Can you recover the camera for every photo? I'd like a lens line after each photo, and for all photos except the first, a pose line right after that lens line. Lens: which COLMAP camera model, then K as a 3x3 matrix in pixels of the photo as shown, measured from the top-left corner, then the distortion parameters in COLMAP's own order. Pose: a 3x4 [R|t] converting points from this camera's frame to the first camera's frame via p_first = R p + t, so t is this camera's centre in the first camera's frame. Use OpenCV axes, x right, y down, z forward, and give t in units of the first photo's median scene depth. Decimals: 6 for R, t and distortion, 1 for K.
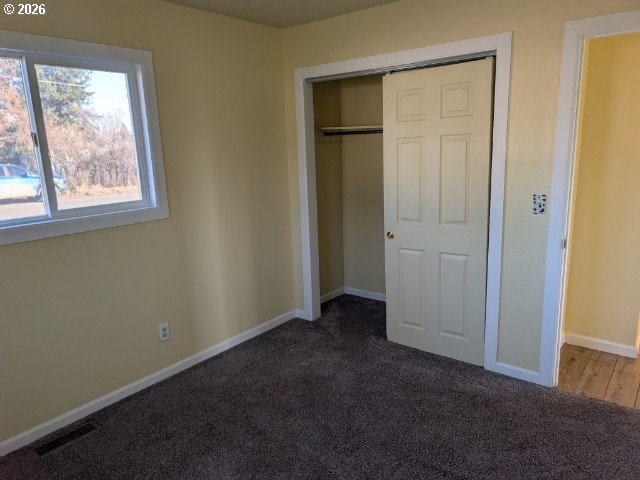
lens RADIAL K [[472.3, 0, 320.0], [0, 472.3, 240.0], [0, 0, 1]] dist [-0.001516, -0.002263]
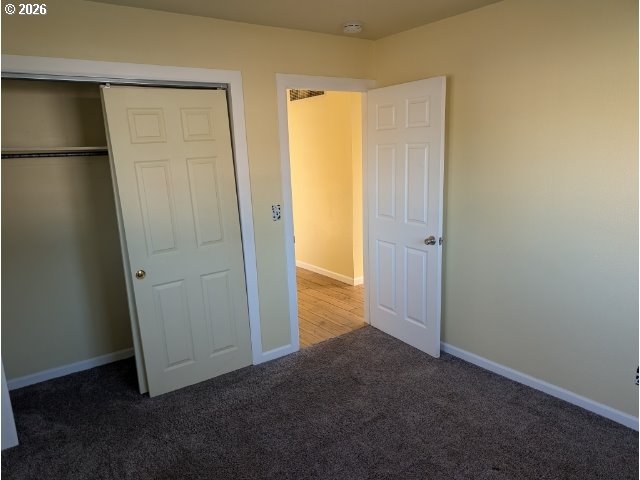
lens RADIAL K [[453.3, 0, 320.0], [0, 453.3, 240.0], [0, 0, 1]] dist [0.020272, -0.001561]
pose [[0.263111, -0.150968, 0.952880, -0.585505], [0.227187, 0.969601, 0.090886, -0.076971], [-0.937635, 0.192569, 0.289411, 0.481419]]
